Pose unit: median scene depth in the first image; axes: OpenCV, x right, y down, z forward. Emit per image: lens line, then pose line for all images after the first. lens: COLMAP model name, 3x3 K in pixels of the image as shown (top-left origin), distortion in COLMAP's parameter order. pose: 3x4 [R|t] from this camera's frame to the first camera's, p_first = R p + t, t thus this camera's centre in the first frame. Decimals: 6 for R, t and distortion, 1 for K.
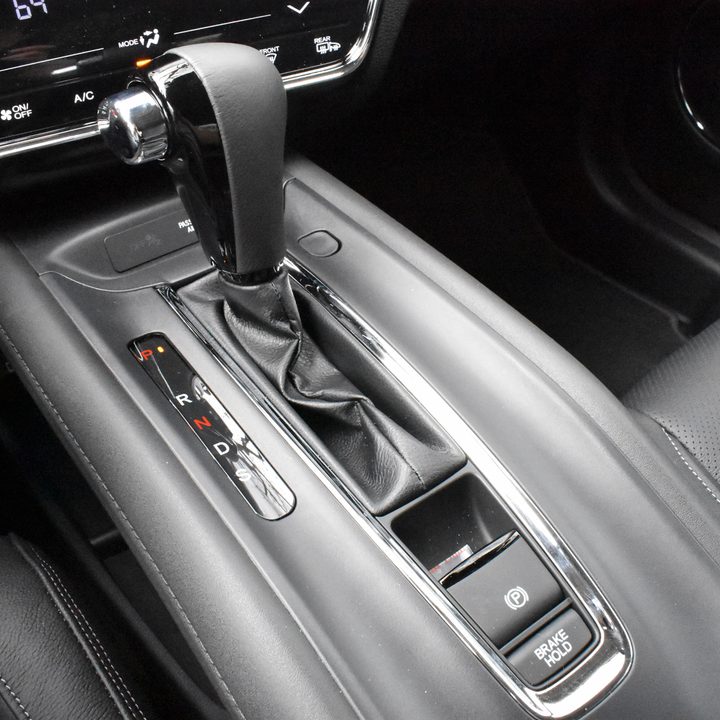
lens RADIAL K [[836.0, 0, 360.0], [0, 836.0, 360.0], [0, 0, 1]] dist [-0.104983, 0.014680]
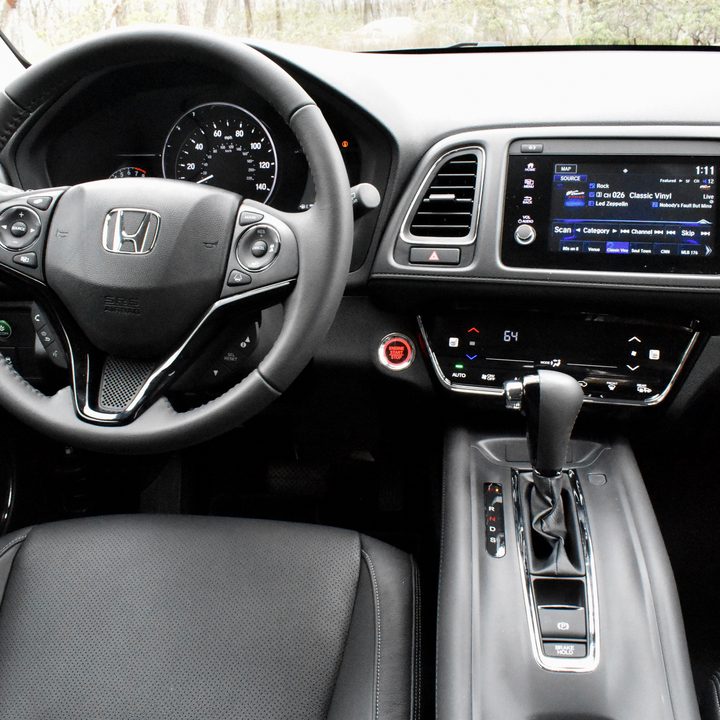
lens RADIAL K [[836.0, 0, 360.0], [0, 836.0, 360.0], [0, 0, 1]] dist [-0.104983, 0.014680]
pose [[0.726502, 0.236266, -0.645270, 0.882097], [-0.436316, 0.884057, -0.167546, 0.220537], [0.530869, 0.403264, 0.745356, -1.037790]]
